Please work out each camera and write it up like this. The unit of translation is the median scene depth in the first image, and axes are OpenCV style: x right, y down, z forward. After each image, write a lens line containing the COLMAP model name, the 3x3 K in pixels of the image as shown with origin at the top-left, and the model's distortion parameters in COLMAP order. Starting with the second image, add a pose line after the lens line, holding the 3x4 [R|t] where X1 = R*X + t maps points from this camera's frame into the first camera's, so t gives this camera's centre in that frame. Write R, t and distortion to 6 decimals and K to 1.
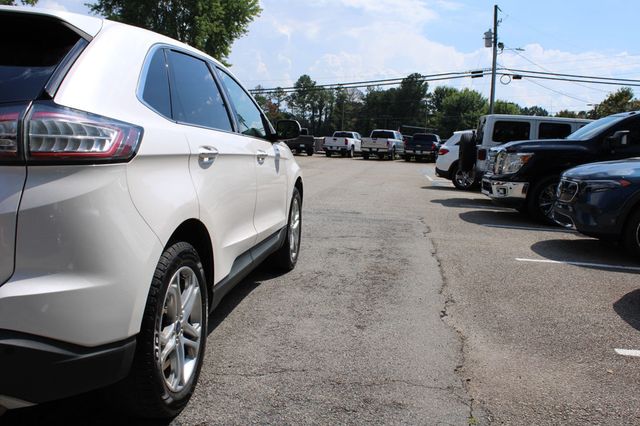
lens RADIAL K [[613.0, 0, 320.0], [0, 613.0, 213.0], [0, 0, 1]] dist [-0.155794, 0.163929]
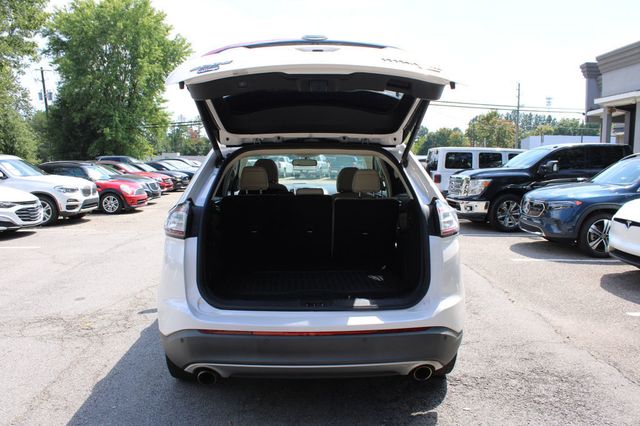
lens RADIAL K [[538.1, 0, 320.0], [0, 538.1, 213.0], [0, 0, 1]] dist [-0.164681, 0.151249]
pose [[0.985780, -0.052915, 0.159491, -0.051414], [0.055604, 0.998375, -0.012442, -0.007190], [-0.158574, 0.021133, 0.987121, -0.026494]]
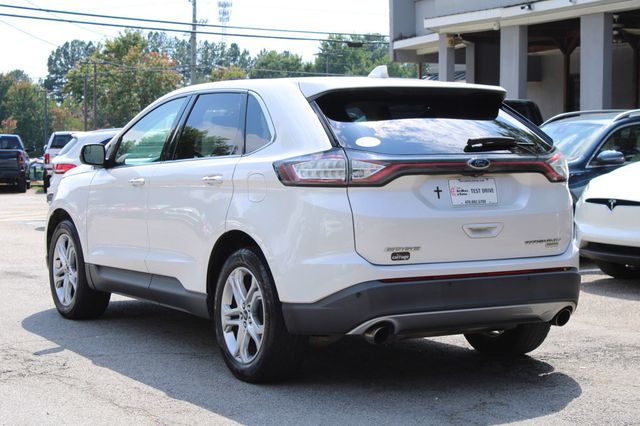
lens RADIAL K [[1336.0, 0, 320.0], [0, 1336.0, 213.0], [0, 0, 1]] dist [0.034978, 0.203254]
pose [[0.796619, -0.072824, 0.600080, -0.164651], [0.109605, 0.993663, -0.024915, 0.001696], [-0.594462, 0.085619, 0.799552, -0.085186]]
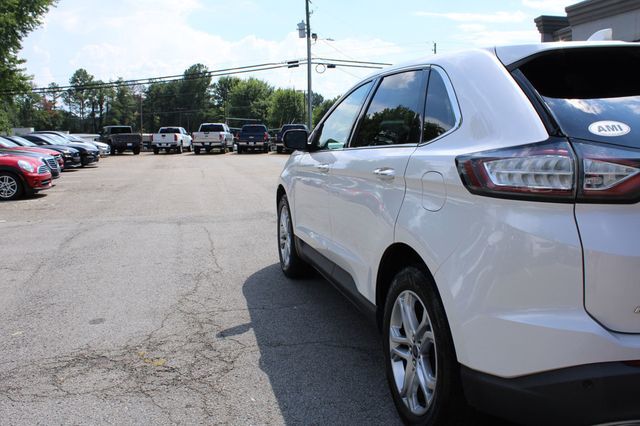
lens RADIAL K [[613.0, 0, 320.0], [0, 613.0, 213.0], [0, 0, 1]] dist [-0.155794, 0.163929]
pose [[0.932873, -0.094607, 0.347560, -0.093270], [0.088802, 0.995515, 0.032632, -0.008047], [-0.349089, 0.000422, 0.937090, 0.013059]]
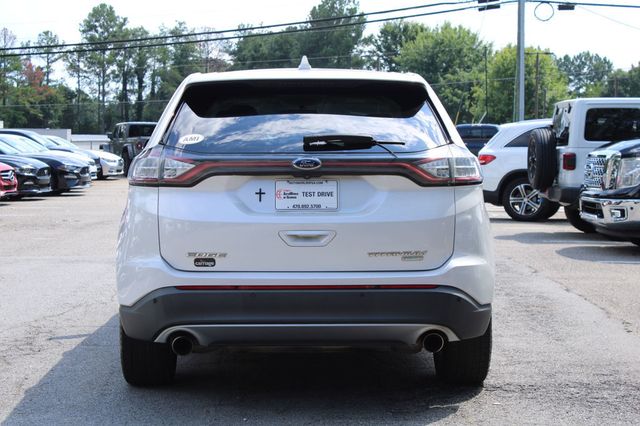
lens RADIAL K [[1336.0, 0, 320.0], [0, 1336.0, 213.0], [0, 0, 1]] dist [0.034978, 0.203254]
pose [[0.988620, -0.046553, 0.143052, -0.062377], [0.055417, 0.996742, -0.058609, 0.008333], [-0.139857, 0.065869, 0.987978, -0.113707]]
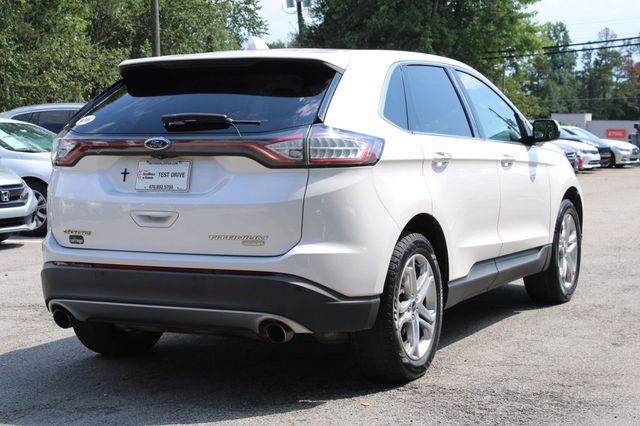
lens RADIAL K [[1241.0, 0, 320.0], [0, 1241.0, 213.0], [0, 0, 1]] dist [-0.012348, -0.093772]
pose [[0.945042, -0.021540, -0.326237, 0.025162], [0.001488, 0.998100, -0.061592, 0.010290], [0.326944, 0.057722, 0.943279, -0.088186]]
